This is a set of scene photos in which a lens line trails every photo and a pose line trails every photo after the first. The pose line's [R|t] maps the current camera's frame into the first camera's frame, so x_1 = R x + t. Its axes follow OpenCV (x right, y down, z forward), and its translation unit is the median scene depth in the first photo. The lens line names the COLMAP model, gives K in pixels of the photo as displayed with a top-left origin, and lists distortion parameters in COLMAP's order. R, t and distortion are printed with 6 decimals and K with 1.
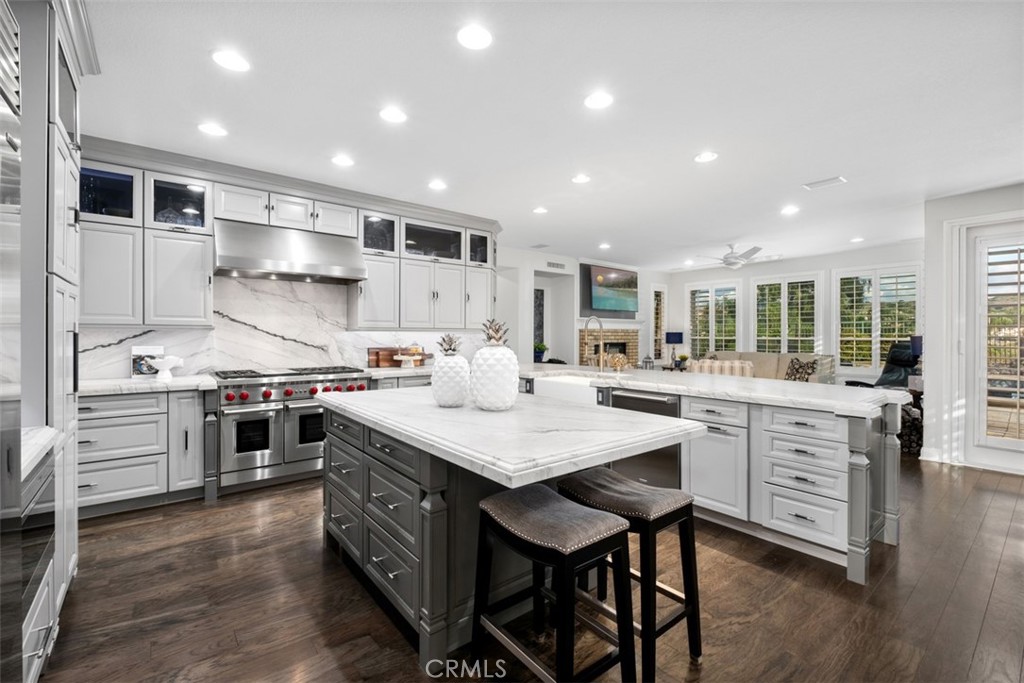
lens RADIAL K [[440.0, 0, 514.2], [0, 440.0, 336.7], [0, 0, 1]] dist [0.000046, -0.003021]
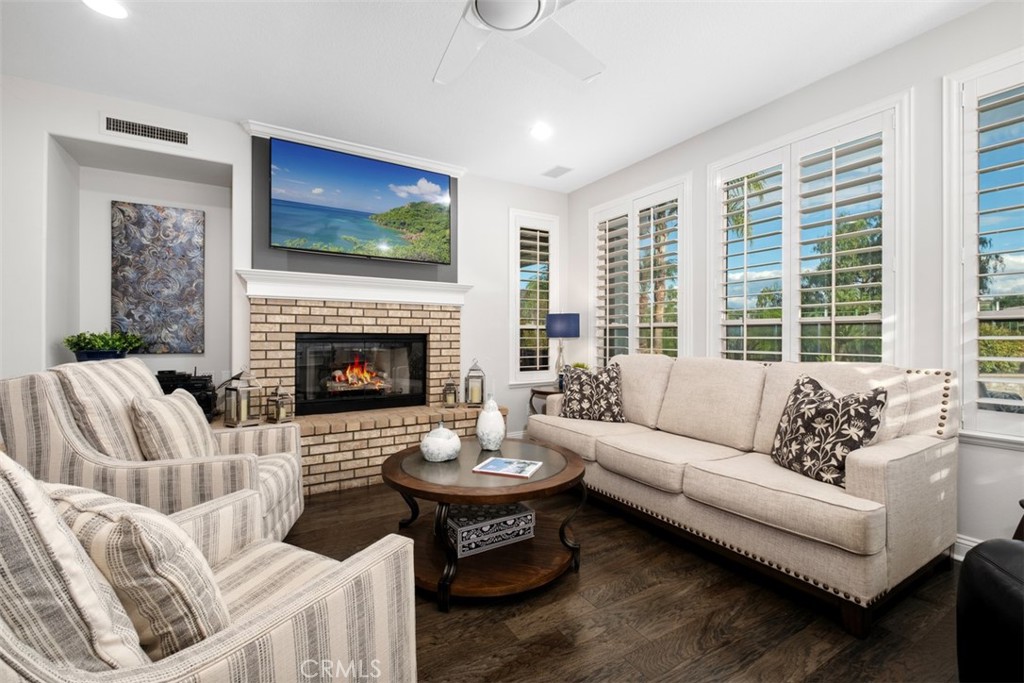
lens RADIAL K [[440.0, 0, 512.6], [0, 440.0, 337.8], [0, 0, 1]] dist [0.000046, -0.003021]
pose [[0.990274, 0.003756, -0.139079, 0.442872], [-0.004148, 0.999988, -0.002528, 0.019900], [0.139068, 0.003080, 0.990278, 0.622008]]
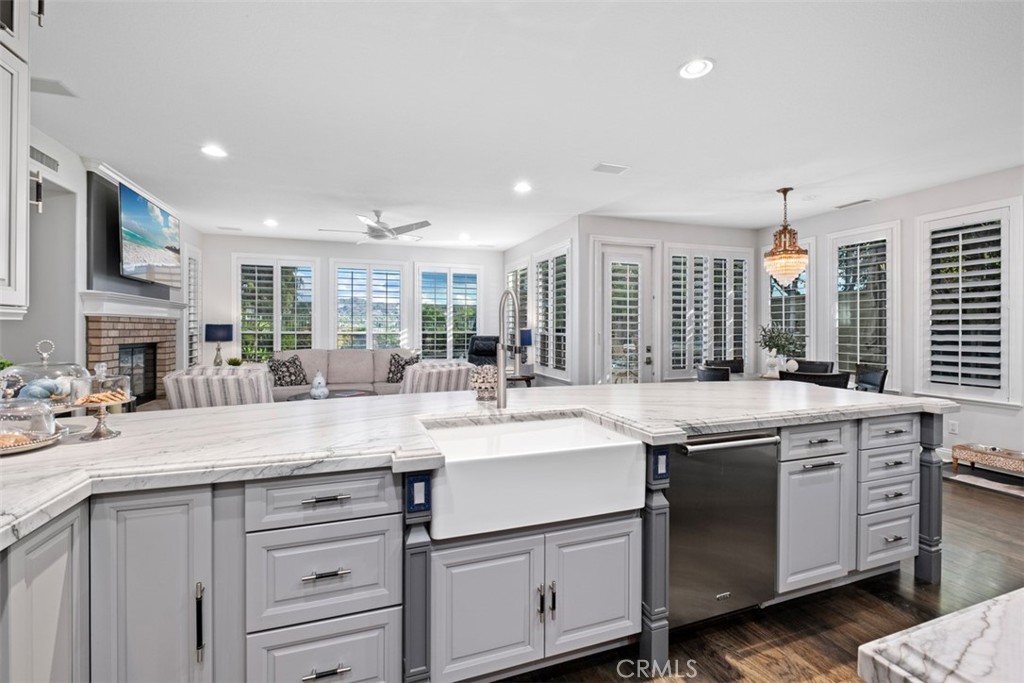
lens RADIAL K [[440.0, 0, 508.8], [0, 440.0, 333.1], [0, 0, 1]] dist [0.000046, -0.003021]
pose [[0.334125, -0.008457, 0.942491, -0.135461], [0.005035, 0.999961, 0.007187, 0.000471], [-0.942515, 0.002344, 0.334154, 0.433296]]
